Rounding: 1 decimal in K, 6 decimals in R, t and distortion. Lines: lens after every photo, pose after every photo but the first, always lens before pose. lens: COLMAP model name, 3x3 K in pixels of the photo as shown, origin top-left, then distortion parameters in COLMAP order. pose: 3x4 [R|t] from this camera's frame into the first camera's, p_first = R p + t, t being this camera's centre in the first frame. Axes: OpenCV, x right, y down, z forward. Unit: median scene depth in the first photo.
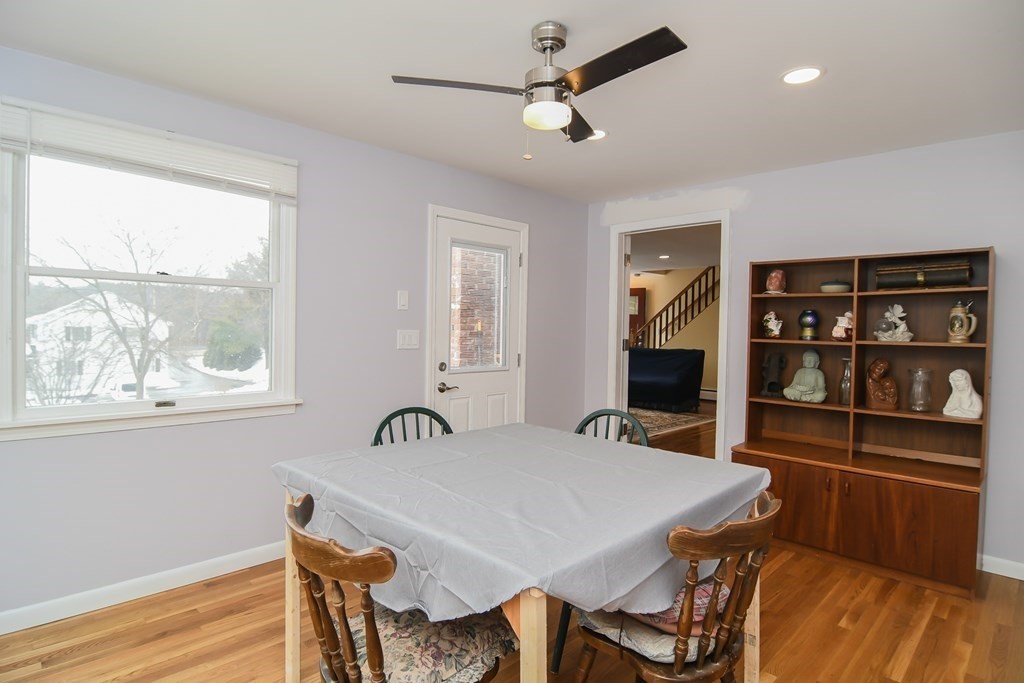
lens RADIAL K [[543.4, 0, 505.5], [0, 543.4, 339.8], [0, 0, 1]] dist [-0.007387, -0.010861]
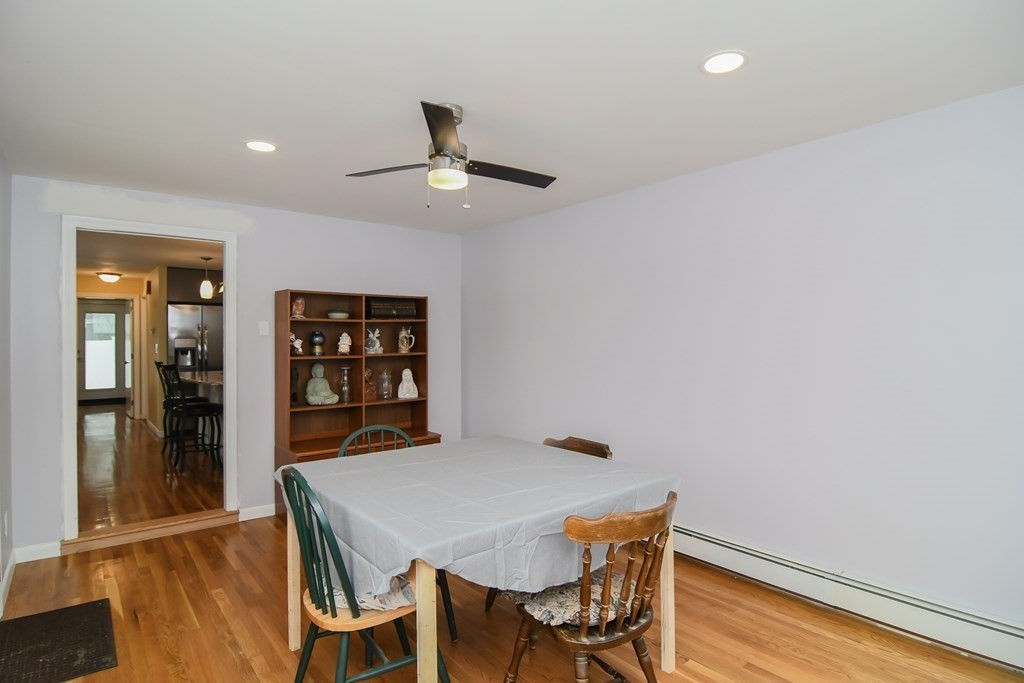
lens RADIAL K [[543.4, 0, 511.9], [0, 543.4, 335.1], [0, 0, 1]] dist [-0.007387, -0.010861]
pose [[0.082743, -0.009882, 0.996522, -0.725702], [0.032052, 0.999460, 0.007249, -0.046143], [-0.996055, 0.031341, 0.083015, 0.503642]]
